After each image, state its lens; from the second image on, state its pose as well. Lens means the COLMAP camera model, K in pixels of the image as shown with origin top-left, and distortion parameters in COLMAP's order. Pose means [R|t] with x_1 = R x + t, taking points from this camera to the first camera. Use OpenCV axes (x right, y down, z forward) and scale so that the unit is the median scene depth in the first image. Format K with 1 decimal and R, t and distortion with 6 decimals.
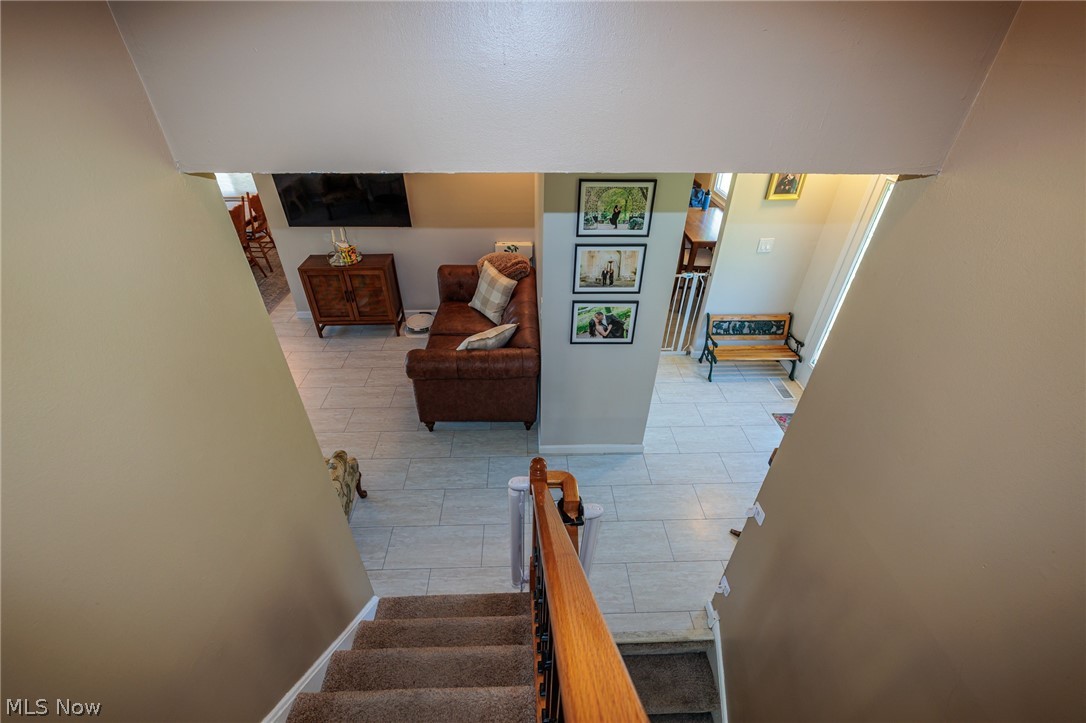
lens RADIAL K [[457.2, 0, 541.2], [0, 457.2, 359.5], [0, 0, 1]] dist [-0.002333, -0.000251]
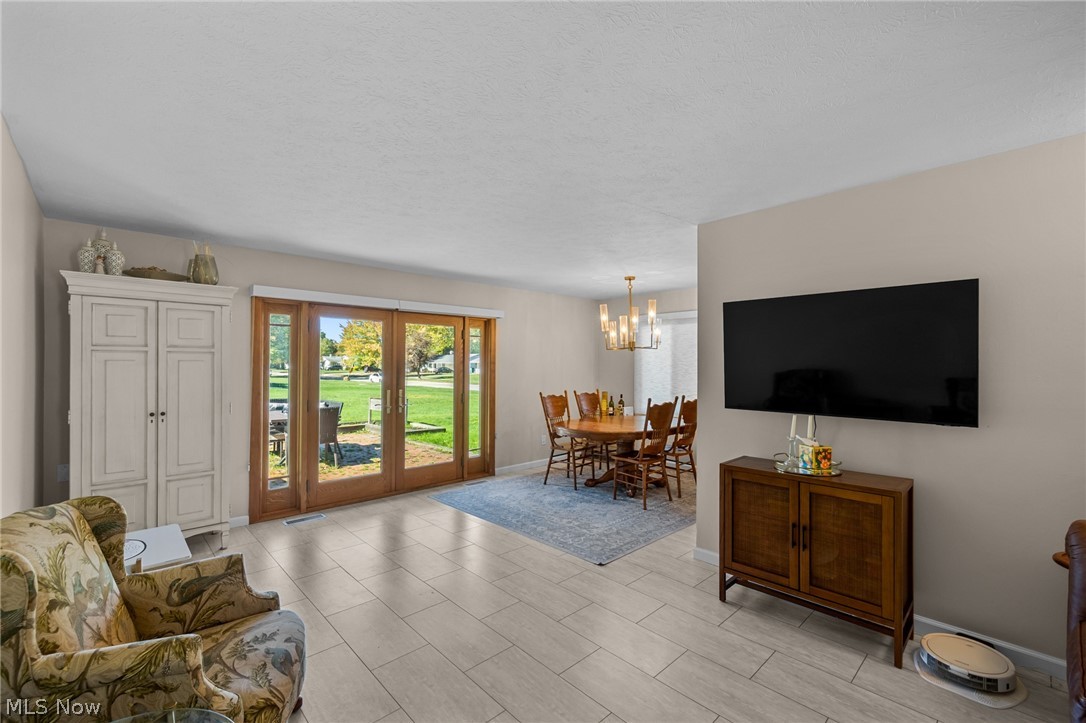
lens RADIAL K [[457.2, 0, 542.7], [0, 457.2, 364.4], [0, 0, 1]] dist [-0.002333, -0.000251]
pose [[0.659613, -0.013068, -0.751492, -0.214228], [-0.435379, 0.808373, -0.396205, 0.033105], [0.612663, 0.588525, 0.527524, 0.424213]]
